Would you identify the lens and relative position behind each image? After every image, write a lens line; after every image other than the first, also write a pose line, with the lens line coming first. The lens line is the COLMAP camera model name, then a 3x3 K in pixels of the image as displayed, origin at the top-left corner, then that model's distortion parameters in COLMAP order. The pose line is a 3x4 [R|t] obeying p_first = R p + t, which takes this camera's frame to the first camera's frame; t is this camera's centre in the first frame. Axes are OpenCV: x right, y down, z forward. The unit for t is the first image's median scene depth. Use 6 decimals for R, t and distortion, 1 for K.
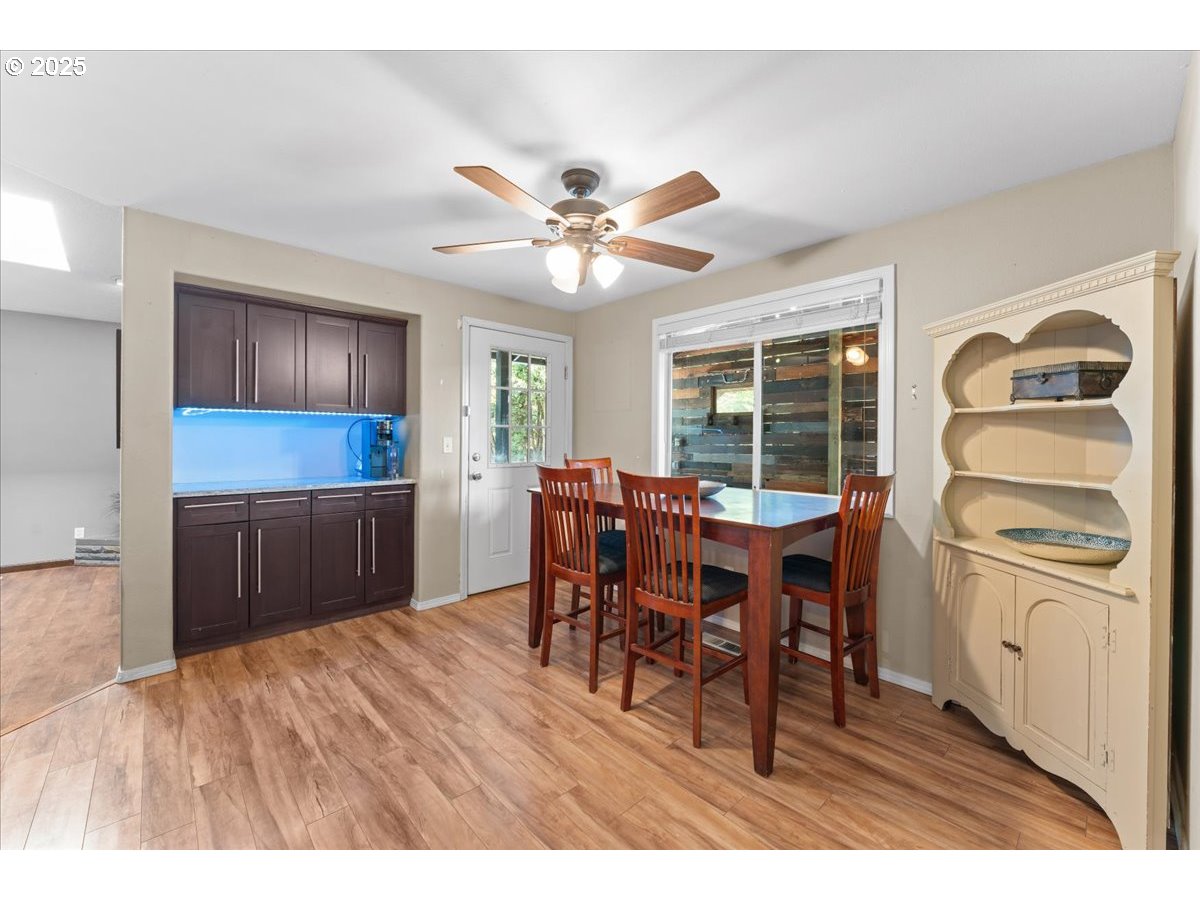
lens RADIAL K [[486.2, 0, 597.0], [0, 486.2, 441.8], [0, 0, 1]] dist [-0.005869, -0.000400]
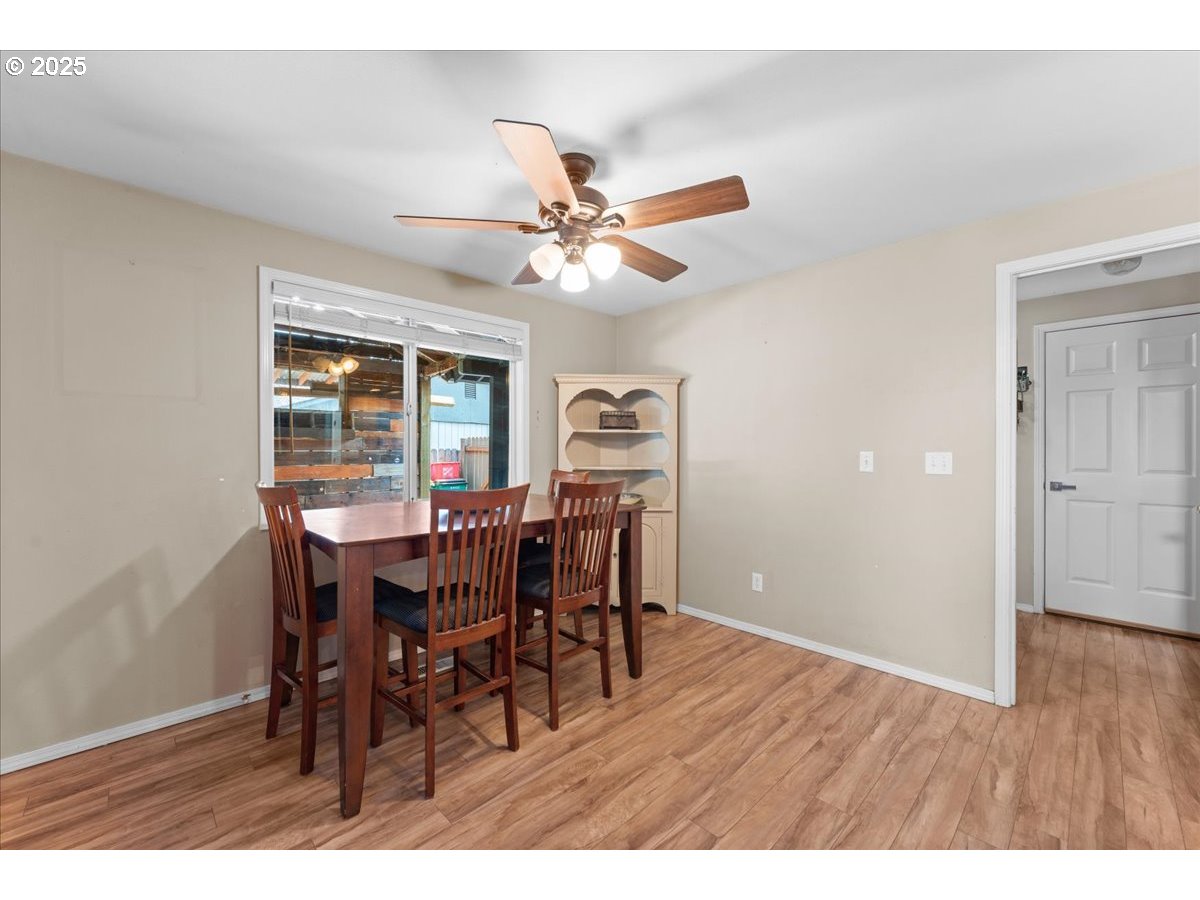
lens RADIAL K [[486.2, 0, 604.0], [0, 486.2, 447.9], [0, 0, 1]] dist [-0.005869, -0.000400]
pose [[-0.031616, -0.001760, 0.999499, -0.970199], [0.005746, 0.999982, 0.001943, -0.007141], [-0.999484, 0.005804, -0.031605, 0.991709]]
